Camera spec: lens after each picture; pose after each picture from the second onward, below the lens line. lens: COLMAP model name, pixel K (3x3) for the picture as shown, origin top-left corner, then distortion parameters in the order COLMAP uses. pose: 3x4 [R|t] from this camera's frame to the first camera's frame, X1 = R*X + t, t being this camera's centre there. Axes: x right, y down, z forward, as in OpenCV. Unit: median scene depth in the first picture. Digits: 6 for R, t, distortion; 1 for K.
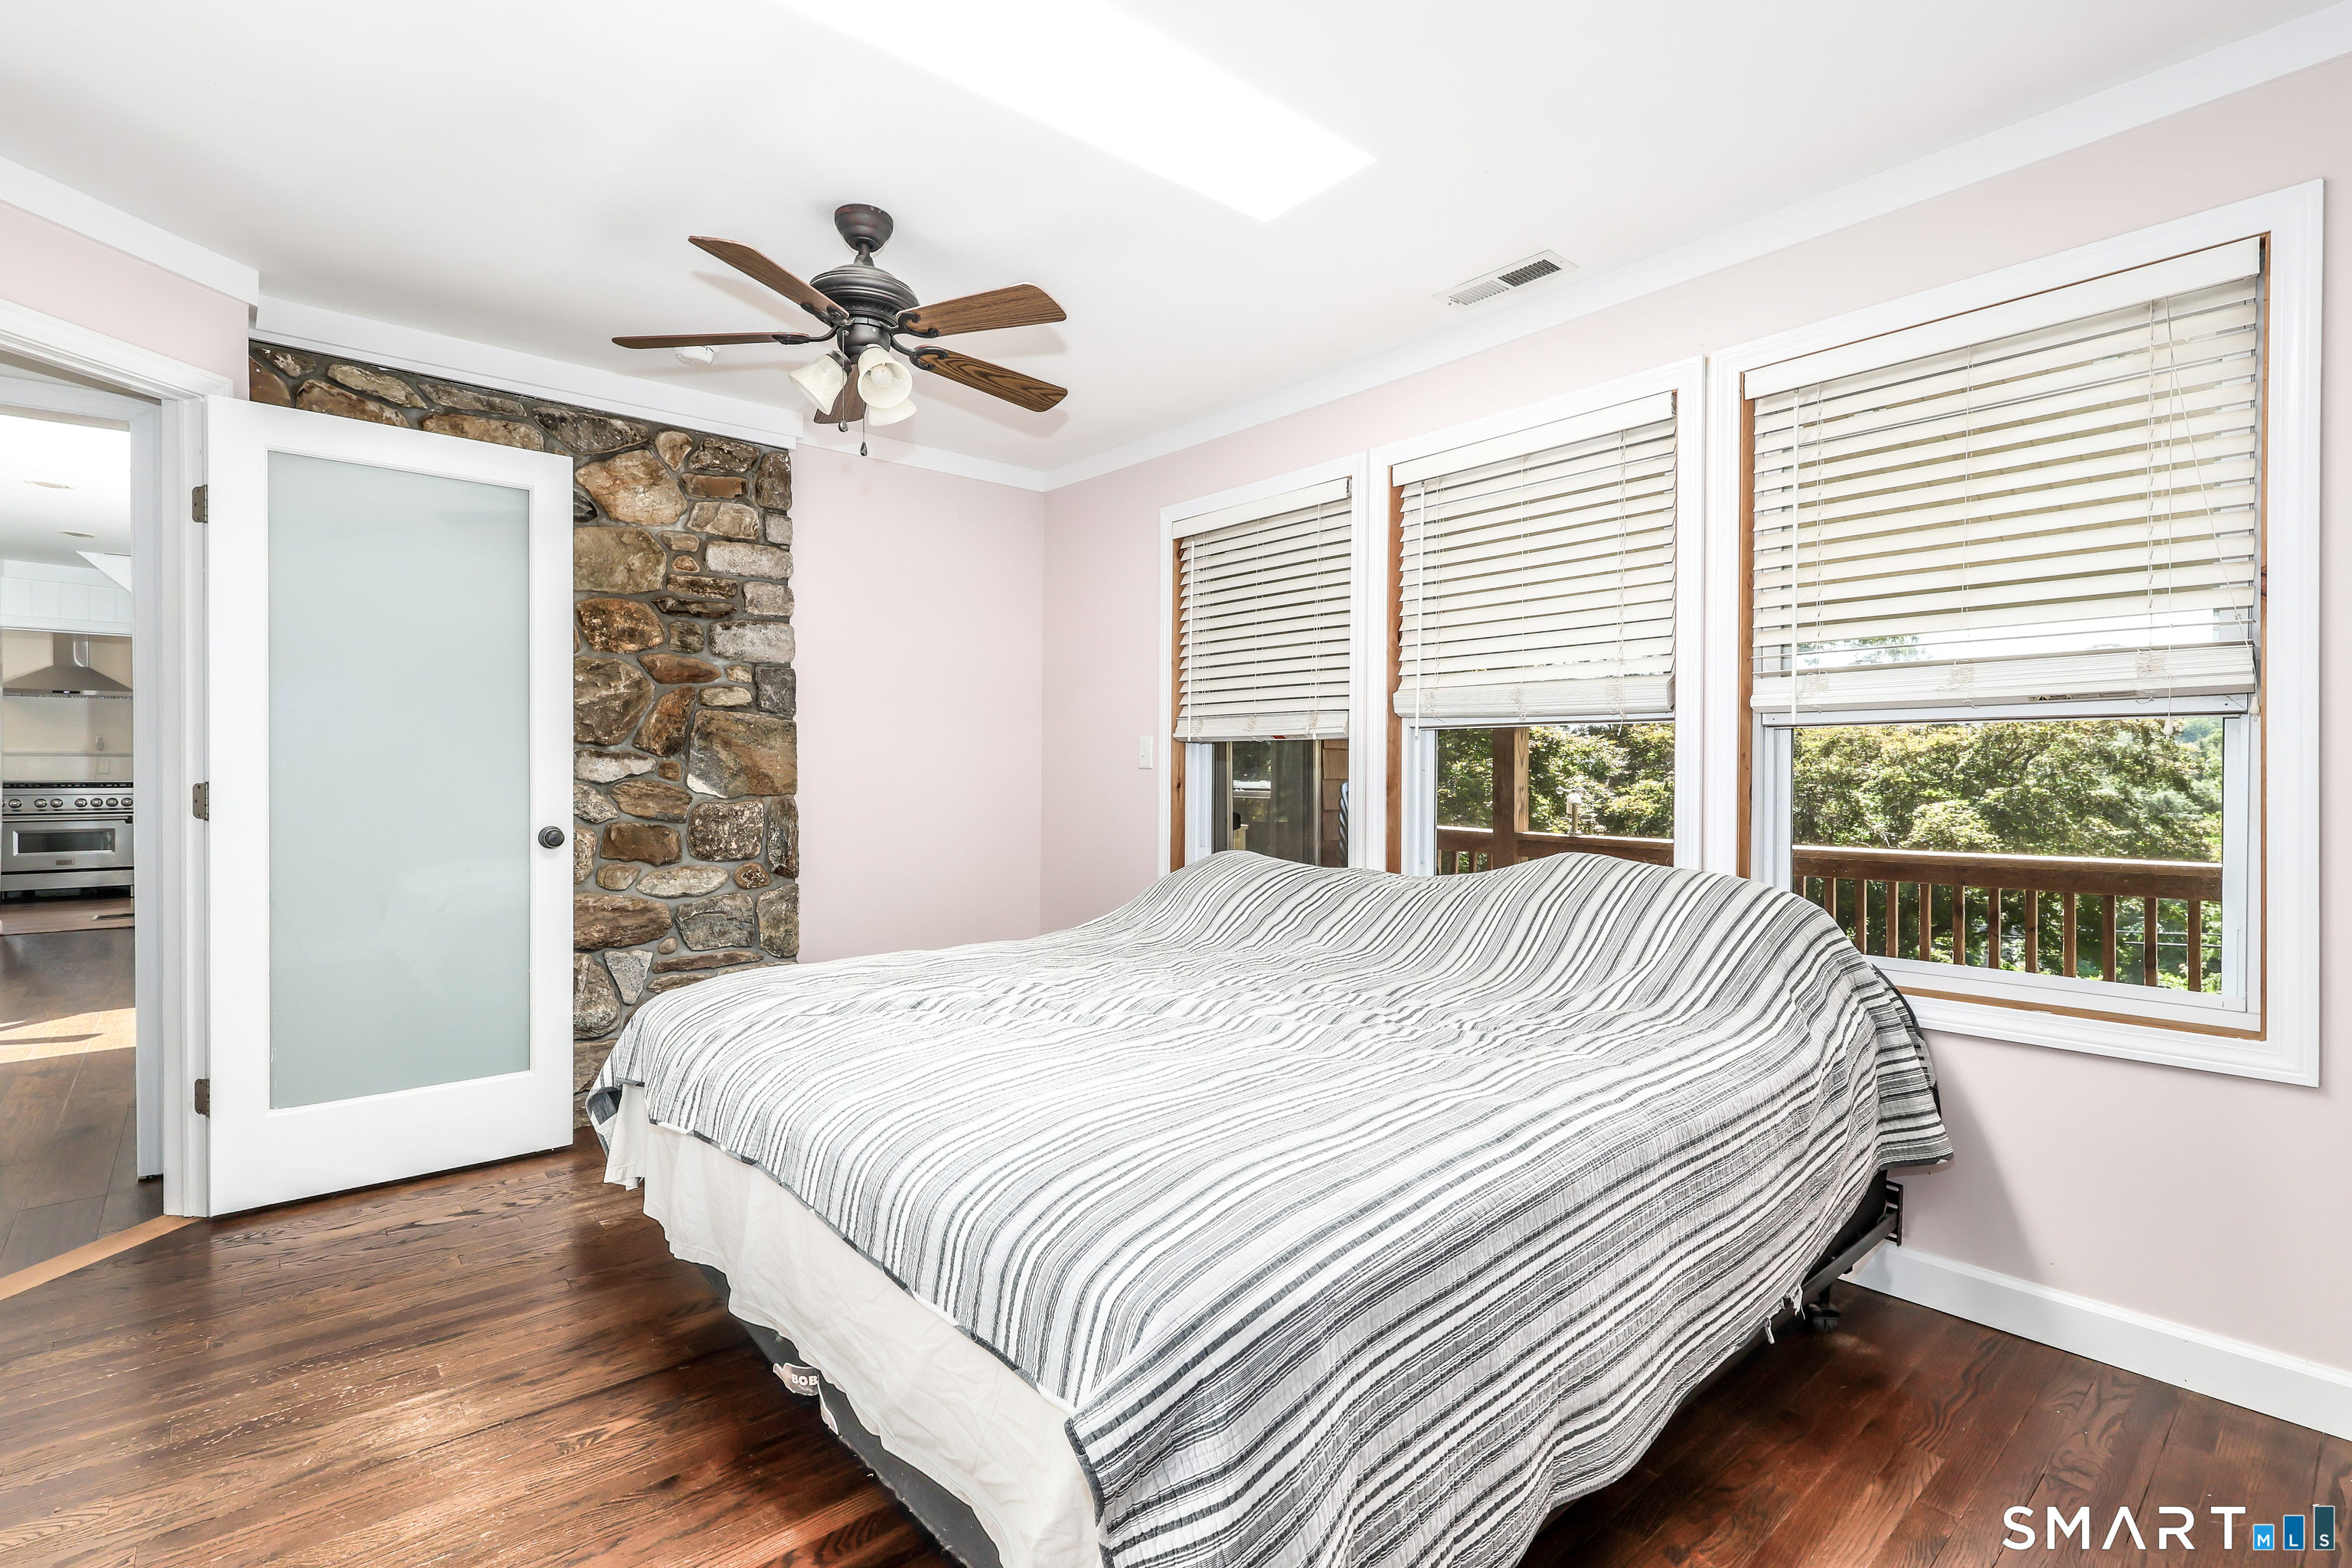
lens RADIAL K [[1109.5, 0, 1172.8], [0, 1109.5, 779.1], [0, 0, 1]] dist [-0.002405, 0.000839]
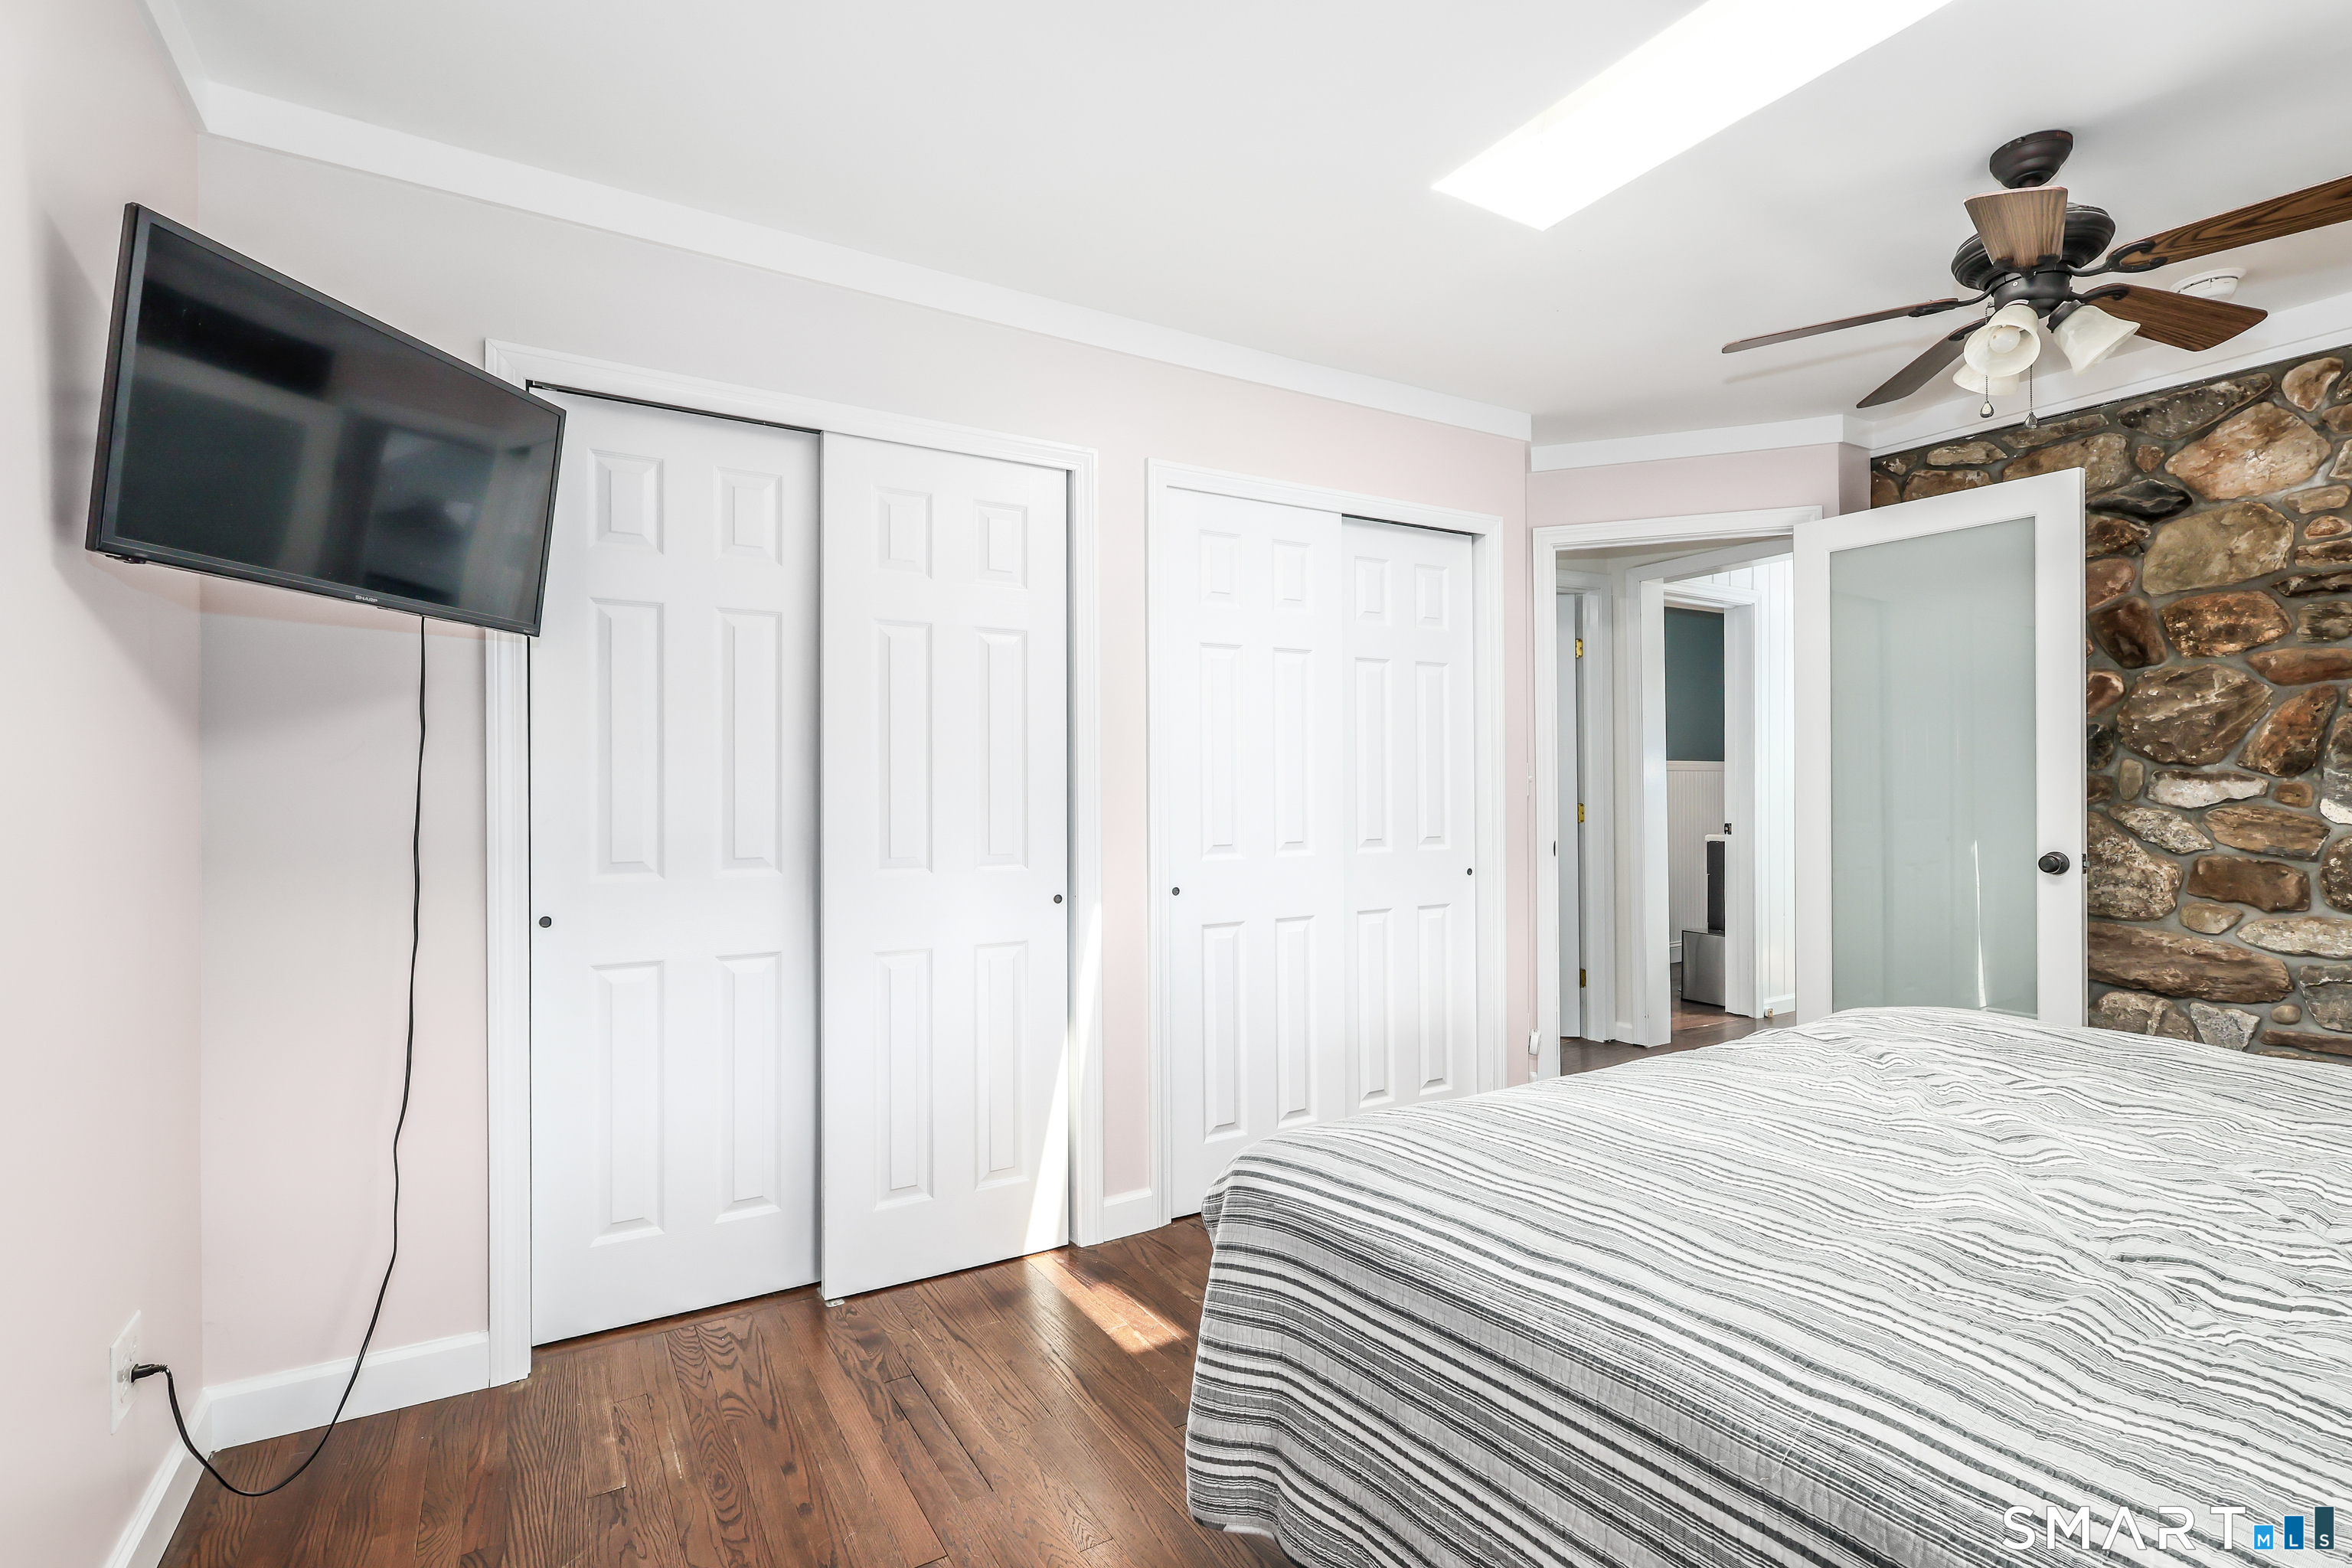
lens RADIAL K [[1109.5, 0, 1173.6], [0, 1109.5, 784.8], [0, 0, 1]] dist [-0.002405, 0.000839]
pose [[-0.184372, -0.003384, -0.982851, 0.485399], [-0.001416, 0.999994, -0.003177, -0.011063], [0.982856, 0.000805, -0.184376, 0.367759]]
